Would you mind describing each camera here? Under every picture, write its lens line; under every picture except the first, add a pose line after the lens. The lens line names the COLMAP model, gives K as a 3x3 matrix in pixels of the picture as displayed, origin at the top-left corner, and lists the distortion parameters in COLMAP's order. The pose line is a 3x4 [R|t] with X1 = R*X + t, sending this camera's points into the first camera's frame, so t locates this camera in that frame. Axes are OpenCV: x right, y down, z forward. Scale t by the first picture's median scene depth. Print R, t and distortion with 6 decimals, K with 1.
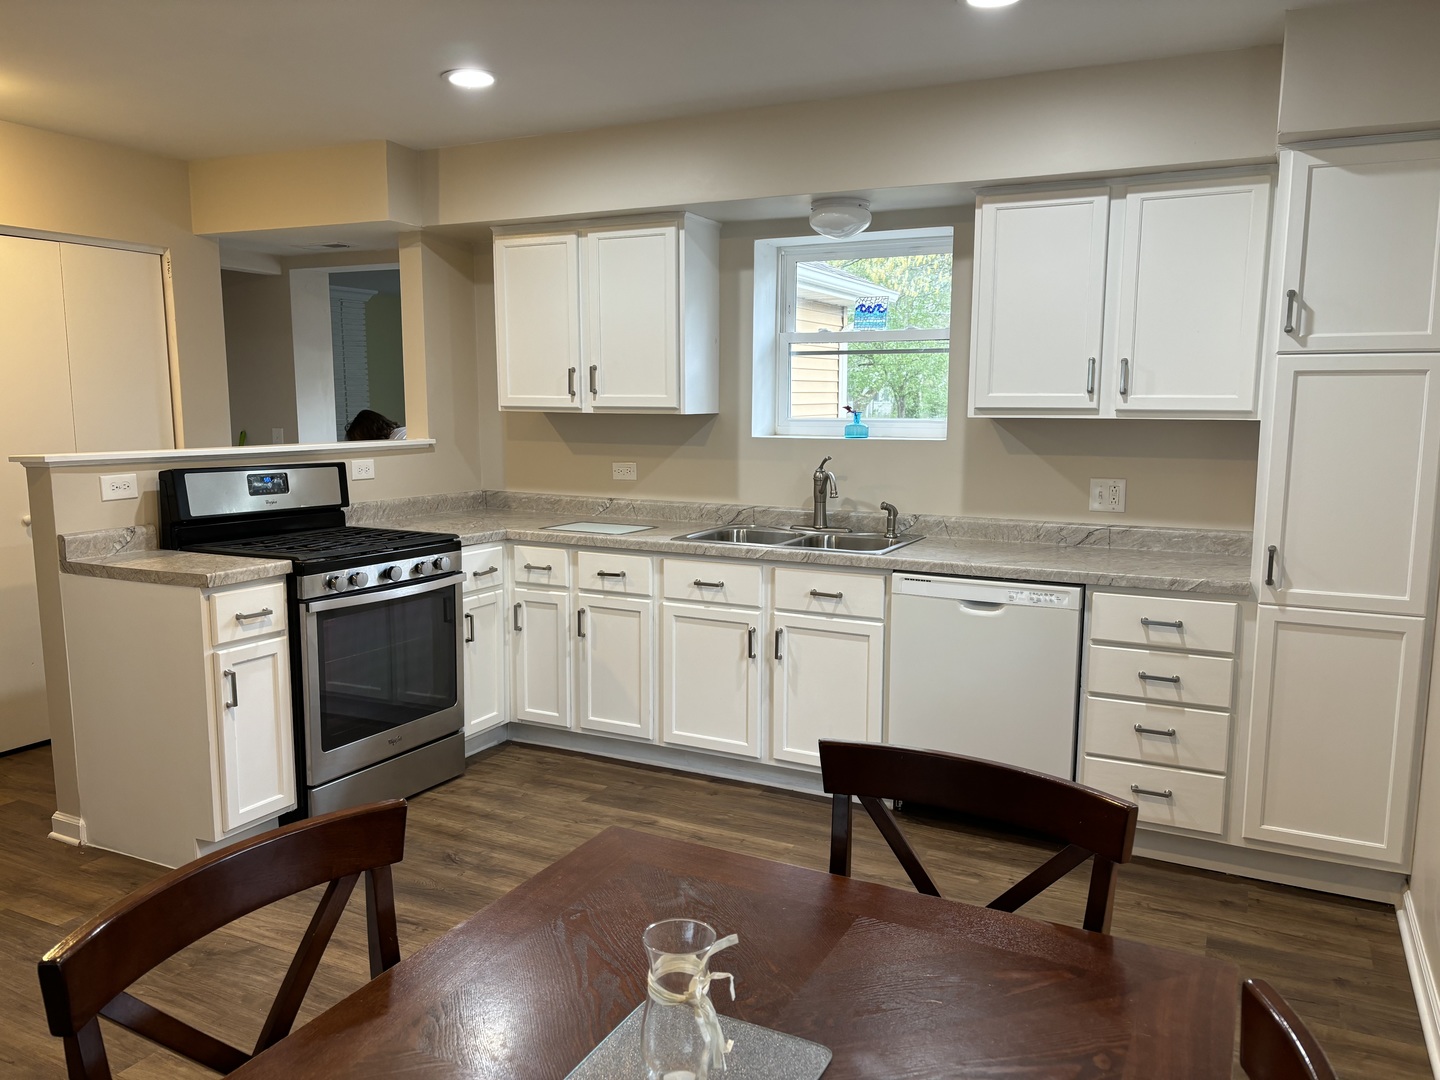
lens RADIAL K [[1093.1, 0, 720.5], [0, 1093.1, 541.4], [0, 0, 1]] dist [0.048491, -0.037016]
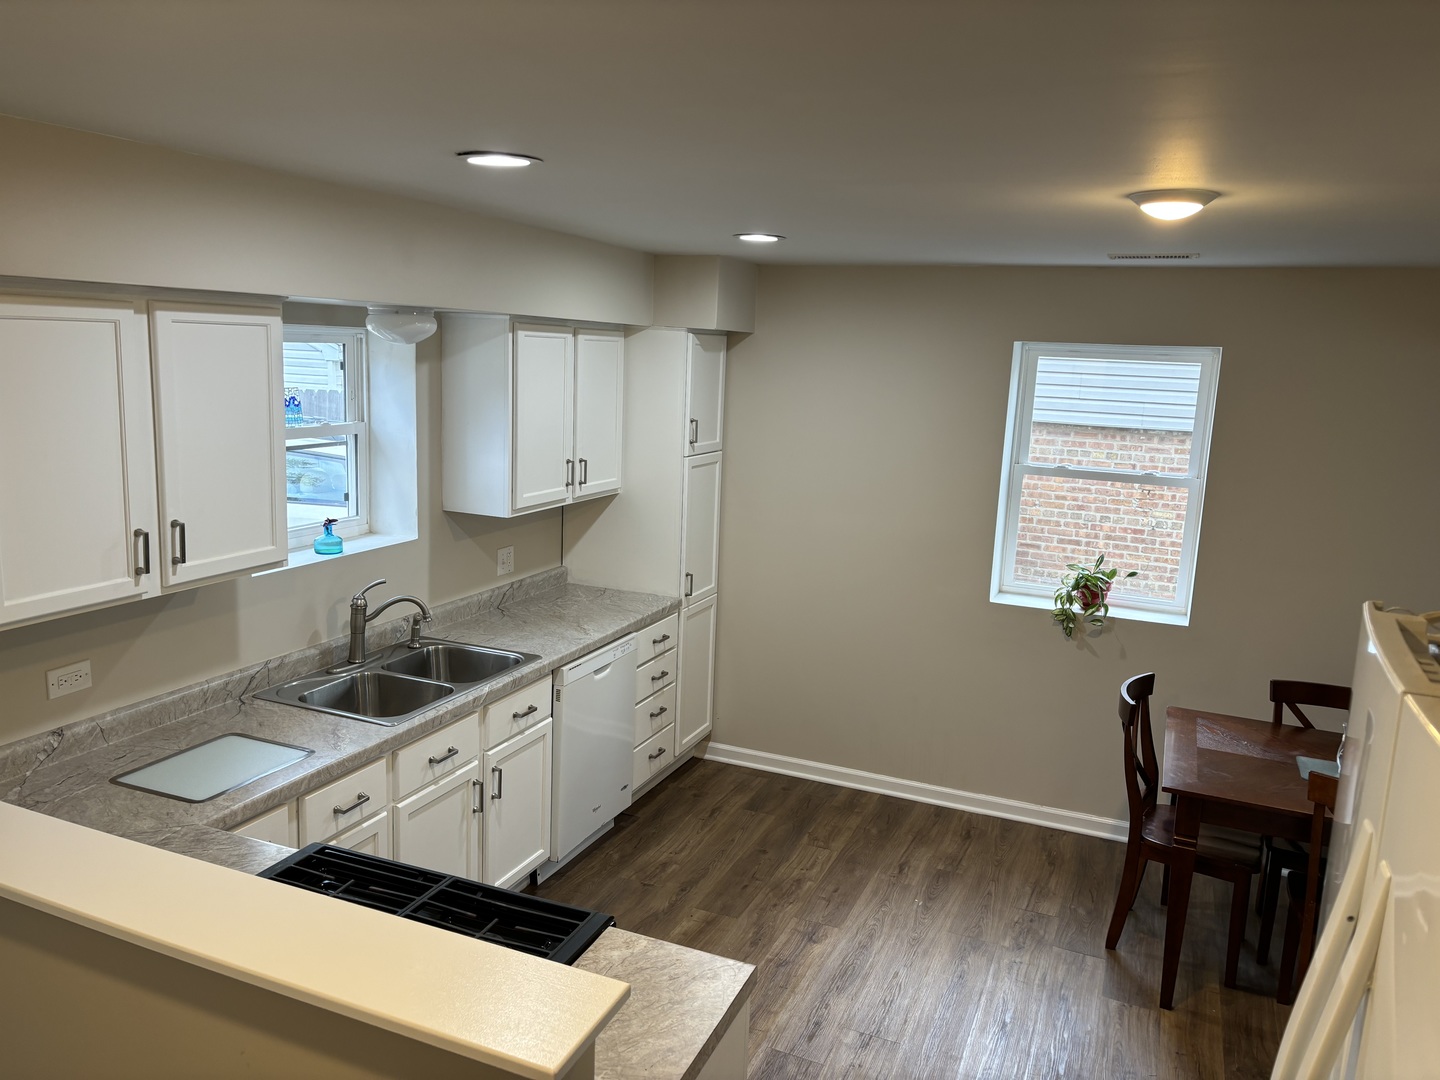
lens RADIAL K [[1093.1, 0, 718.6], [0, 1093.1, 542.1], [0, 0, 1]] dist [0.048491, -0.037016]
pose [[-0.049832, -0.188904, 0.980730, -0.849391], [0.086950, 0.977402, 0.192681, -0.276396], [-0.994966, 0.094876, -0.032280, 0.803635]]
